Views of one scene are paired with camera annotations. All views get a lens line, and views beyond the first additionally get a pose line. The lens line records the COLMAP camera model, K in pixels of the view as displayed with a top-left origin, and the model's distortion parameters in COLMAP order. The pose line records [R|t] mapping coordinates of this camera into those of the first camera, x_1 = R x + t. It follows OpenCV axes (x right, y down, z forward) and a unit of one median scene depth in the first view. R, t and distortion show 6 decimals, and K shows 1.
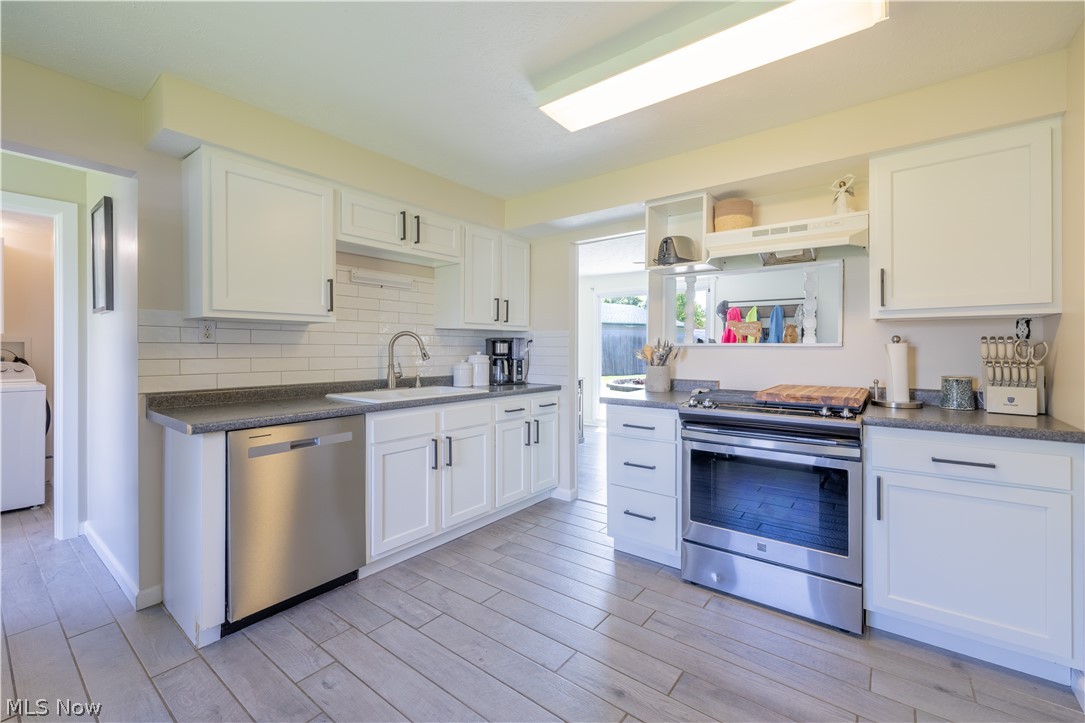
lens RADIAL K [[451.2, 0, 541.0], [0, 451.2, 351.8], [0, 0, 1]] dist [-0.003351, -0.000787]
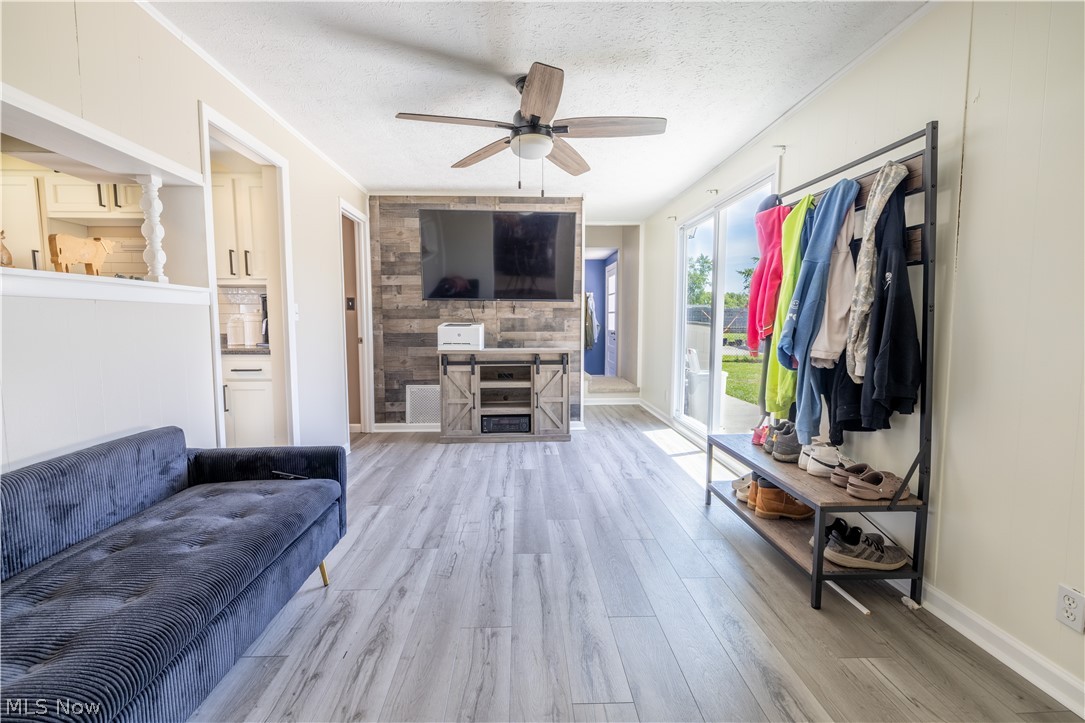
lens RADIAL K [[451.2, 0, 545.8], [0, 451.2, 357.2], [0, 0, 1]] dist [-0.003351, -0.000787]
pose [[0.664163, 0.057435, -0.745379, 1.418364], [-0.005401, 0.997387, 0.072041, 0.040533], [0.747569, -0.043821, 0.662737, 1.208442]]
